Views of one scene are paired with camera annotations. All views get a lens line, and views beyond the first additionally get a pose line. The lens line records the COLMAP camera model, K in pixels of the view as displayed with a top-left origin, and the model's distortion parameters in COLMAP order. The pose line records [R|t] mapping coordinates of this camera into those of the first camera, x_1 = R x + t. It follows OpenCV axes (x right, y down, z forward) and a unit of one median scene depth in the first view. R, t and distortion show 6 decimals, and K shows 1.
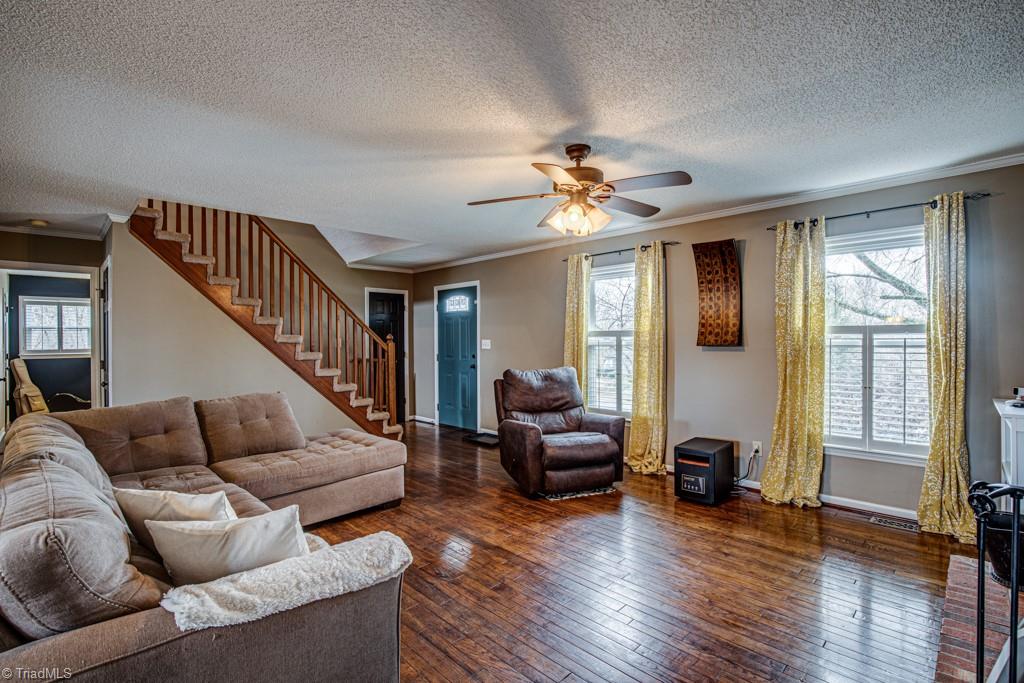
lens RADIAL K [[471.8, 0, 514.9], [0, 471.8, 338.1], [0, 0, 1]] dist [-0.027758, 0.003962]
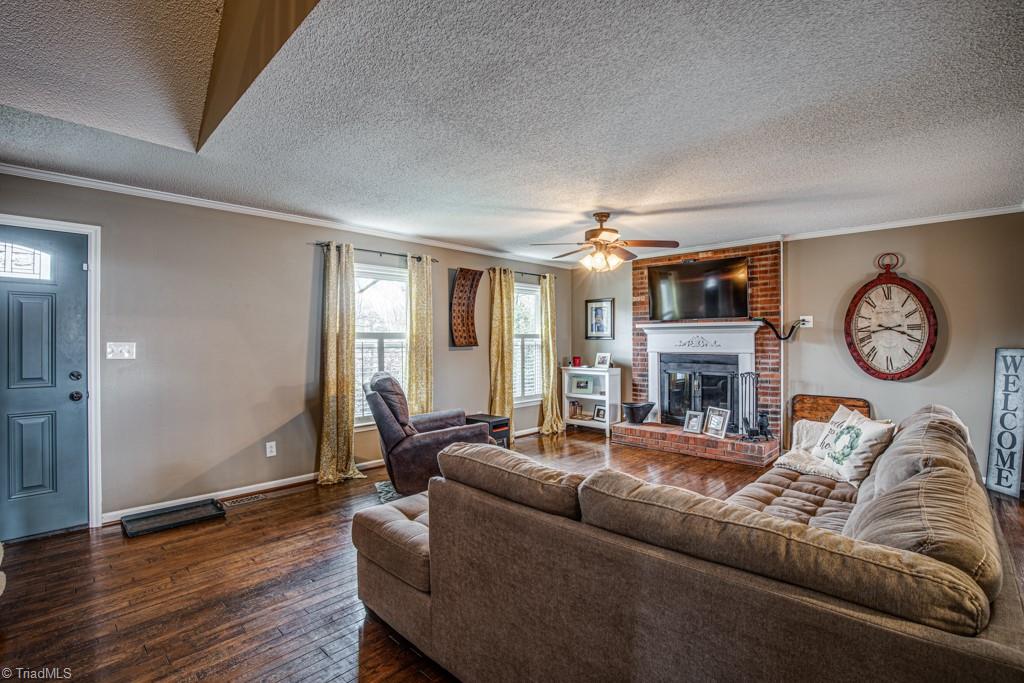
lens RADIAL K [[471.8, 0, 521.1], [0, 471.8, 339.9], [0, 0, 1]] dist [-0.027758, 0.003962]
pose [[-0.020908, 0.006261, 0.999762, -1.033892], [-0.000131, 0.999980, -0.006265, 0.006945], [-0.999781, -0.000262, -0.020907, 0.972385]]
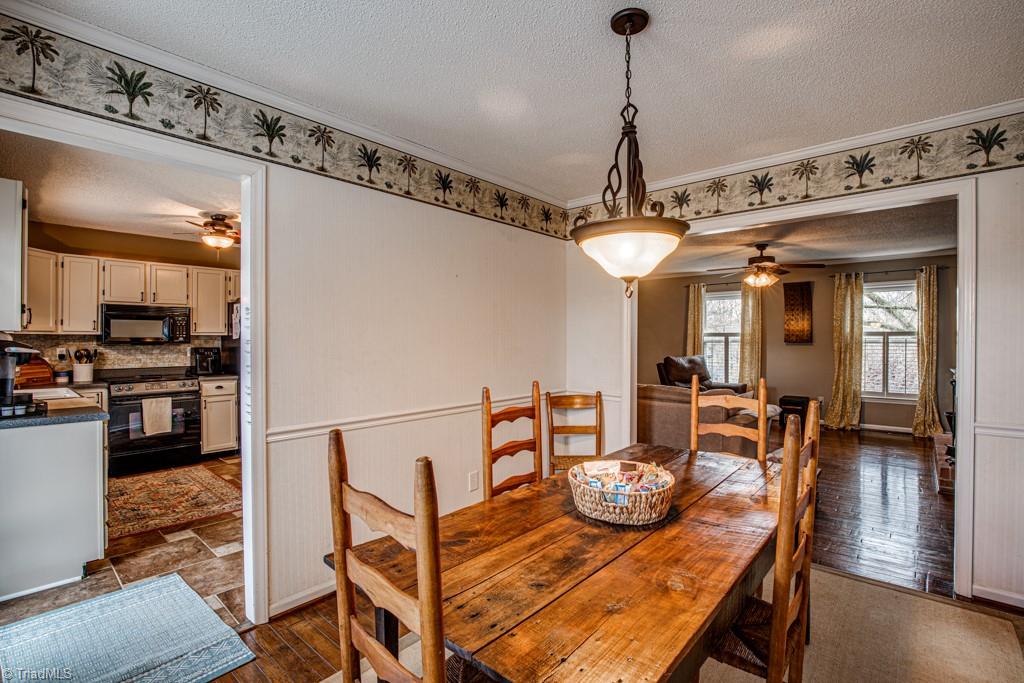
lens RADIAL K [[471.8, 0, 512.9], [0, 471.8, 336.0], [0, 0, 1]] dist [-0.027758, 0.003962]
pose [[0.998882, 0.004008, 0.047096, -0.773823], [-0.004009, 0.999992, -0.000078, -0.002483], [-0.047096, -0.000111, 0.998890, -0.743256]]
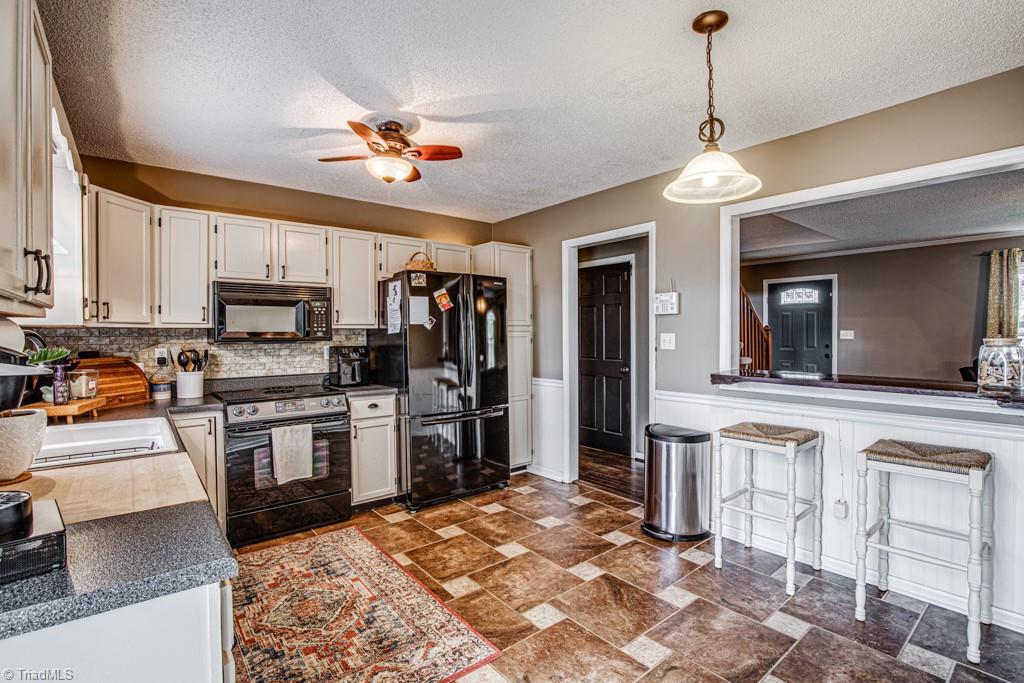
lens RADIAL K [[471.8, 0, 508.4], [0, 471.8, 336.2], [0, 0, 1]] dist [-0.027758, 0.003962]
pose [[0.993183, -0.000914, -0.116562, -1.203530], [0.002264, 0.999932, 0.011453, 0.004680], [0.116543, -0.011639, 0.993117, -0.211633]]
